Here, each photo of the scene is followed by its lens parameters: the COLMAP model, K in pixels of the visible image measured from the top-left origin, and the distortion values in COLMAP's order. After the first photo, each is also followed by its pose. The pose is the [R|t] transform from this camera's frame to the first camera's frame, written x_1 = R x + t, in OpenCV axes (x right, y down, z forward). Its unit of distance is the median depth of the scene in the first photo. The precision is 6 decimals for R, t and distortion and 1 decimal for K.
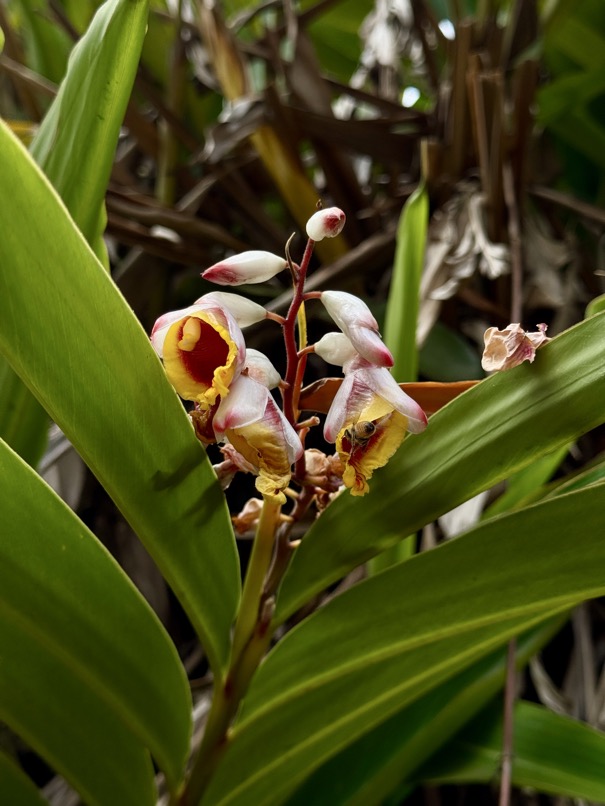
lens RADIAL K [[1226.4, 0, 302.5], [0, 1226.4, 403.0], [0, 0, 1]] dist [0.271349, 0.065611]
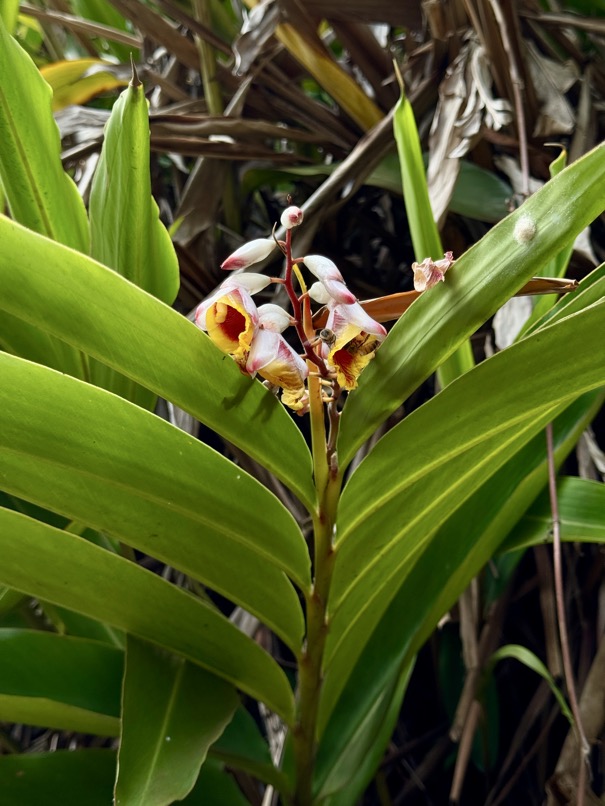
lens RADIAL K [[1121.8, 0, 302.5], [0, 1121.8, 403.0], [0, 0, 1]] dist [0.440744, 0.025326]
pose [[0.972619, -0.206698, -0.106250, 0.111023], [0.219246, 0.967702, 0.124436, -0.081655], [0.077098, -0.144323, 0.986523, -0.325859]]
